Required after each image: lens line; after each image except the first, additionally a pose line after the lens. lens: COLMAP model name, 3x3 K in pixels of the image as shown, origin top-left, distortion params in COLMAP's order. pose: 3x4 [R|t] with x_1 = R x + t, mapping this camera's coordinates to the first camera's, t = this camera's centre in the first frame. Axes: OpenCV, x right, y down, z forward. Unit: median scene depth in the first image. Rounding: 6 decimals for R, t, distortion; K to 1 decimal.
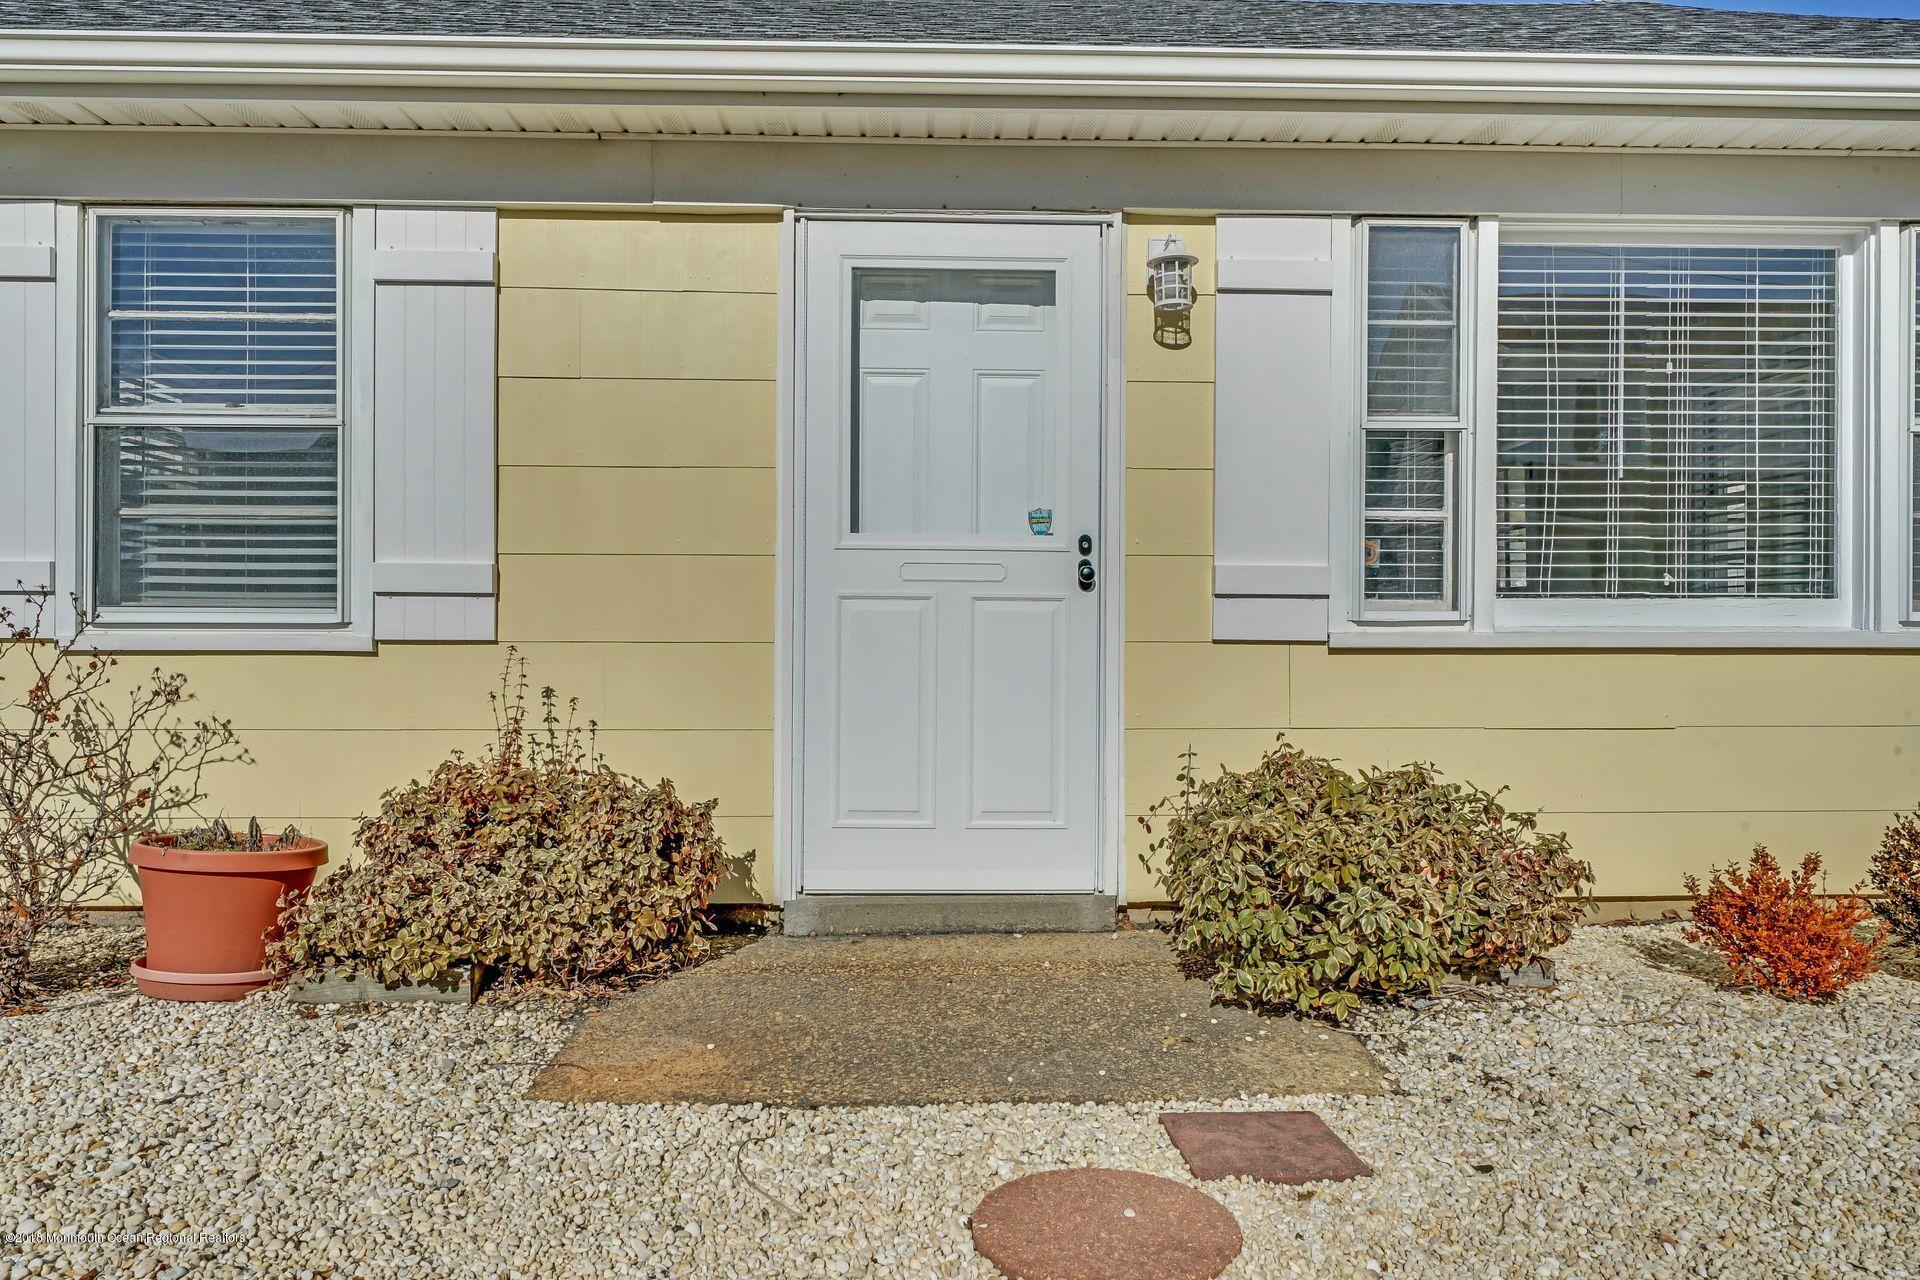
lens RADIAL K [[1165.5, 0, 988.0], [0, 1165.5, 643.6], [0, 0, 1]] dist [-0.002373, -0.001925]
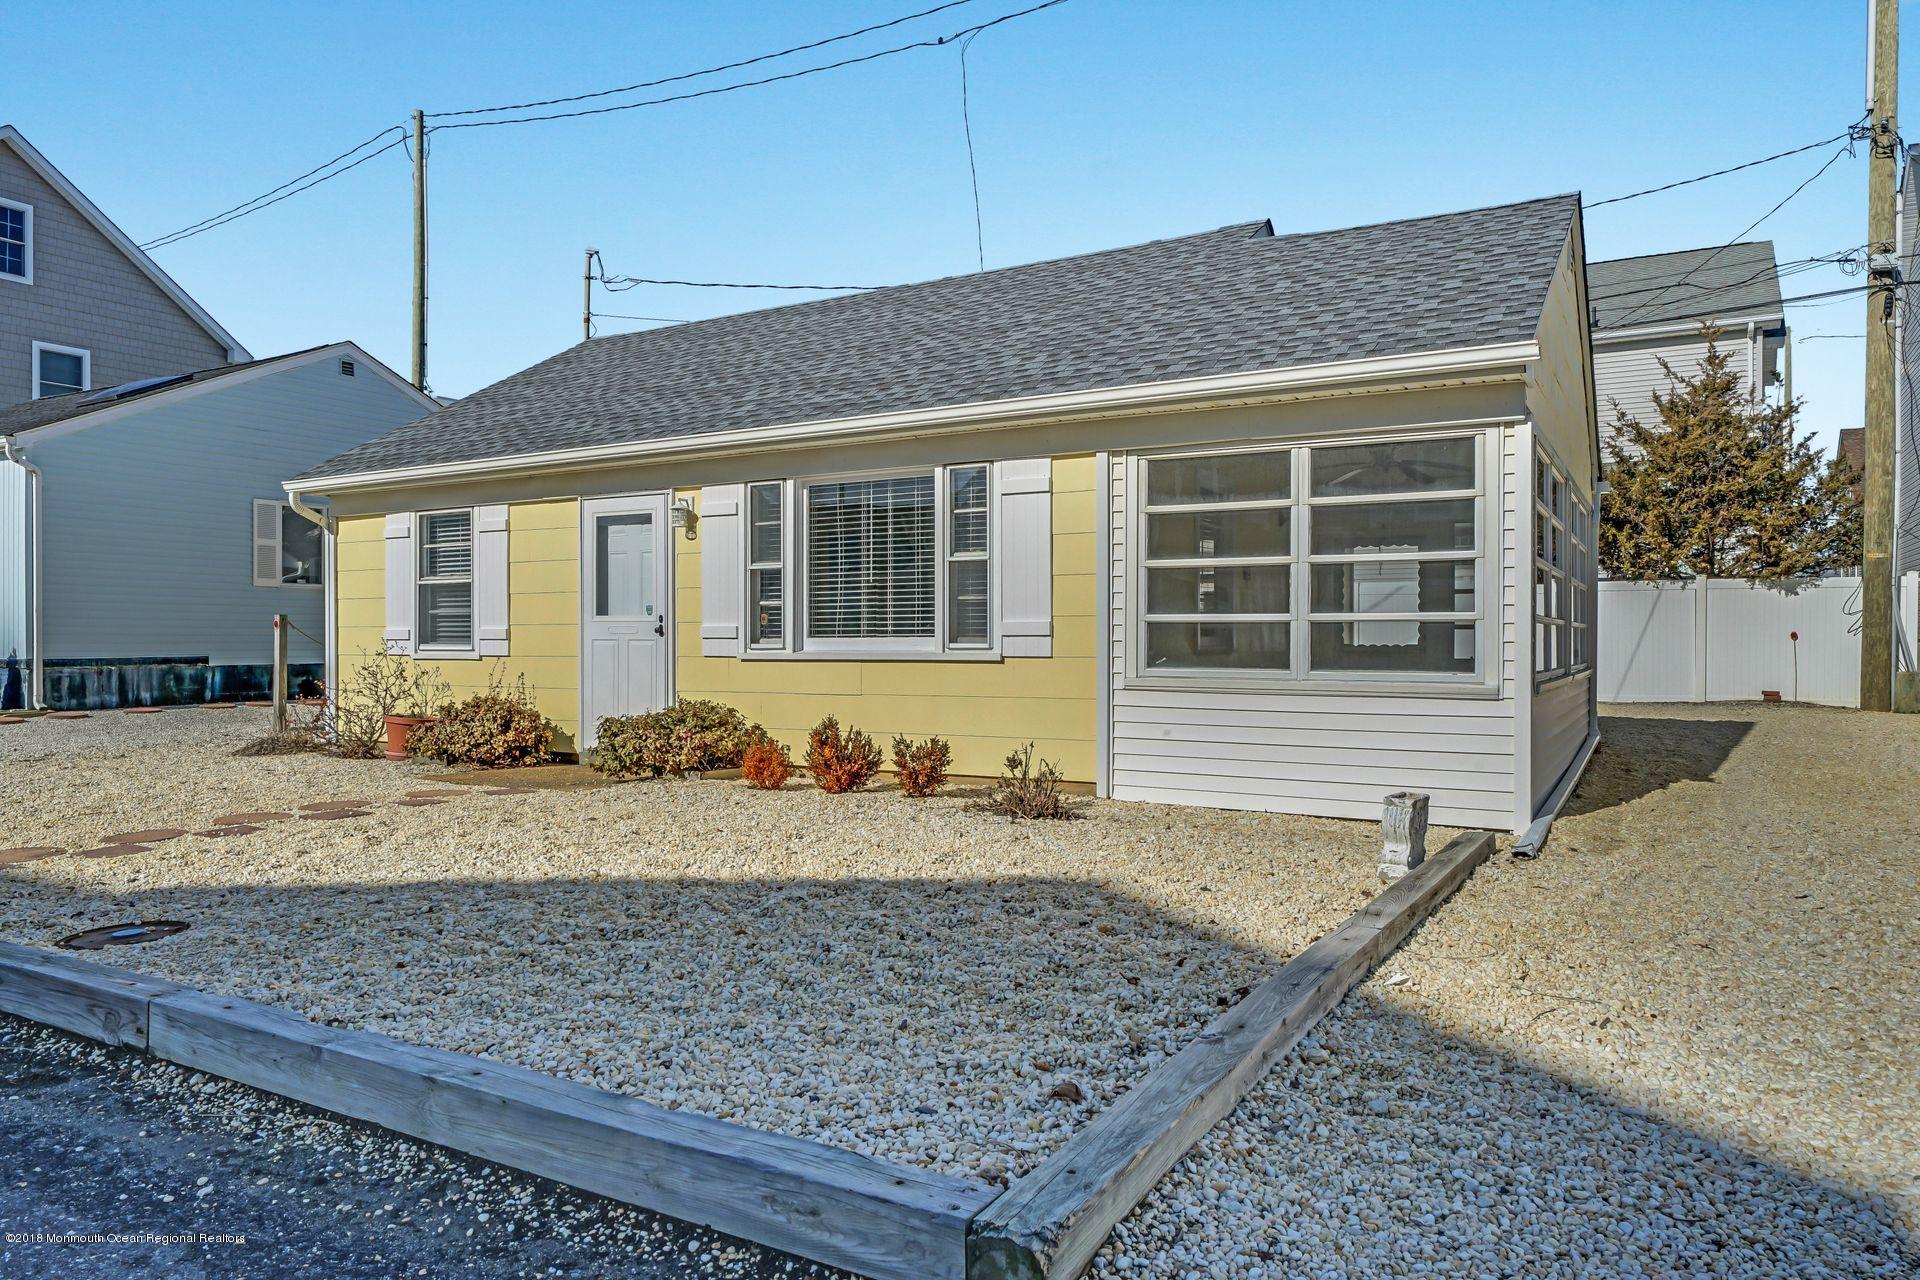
lens RADIAL K [[1165.5, 0, 988.0], [0, 1165.5, 643.6], [0, 0, 1]] dist [-0.002373, -0.001925]
pose [[0.863201, -0.003056, -0.504852, 2.018406], [-0.000796, 0.999972, -0.007413, -0.011670], [0.504860, 0.006801, 0.863174, -0.858745]]
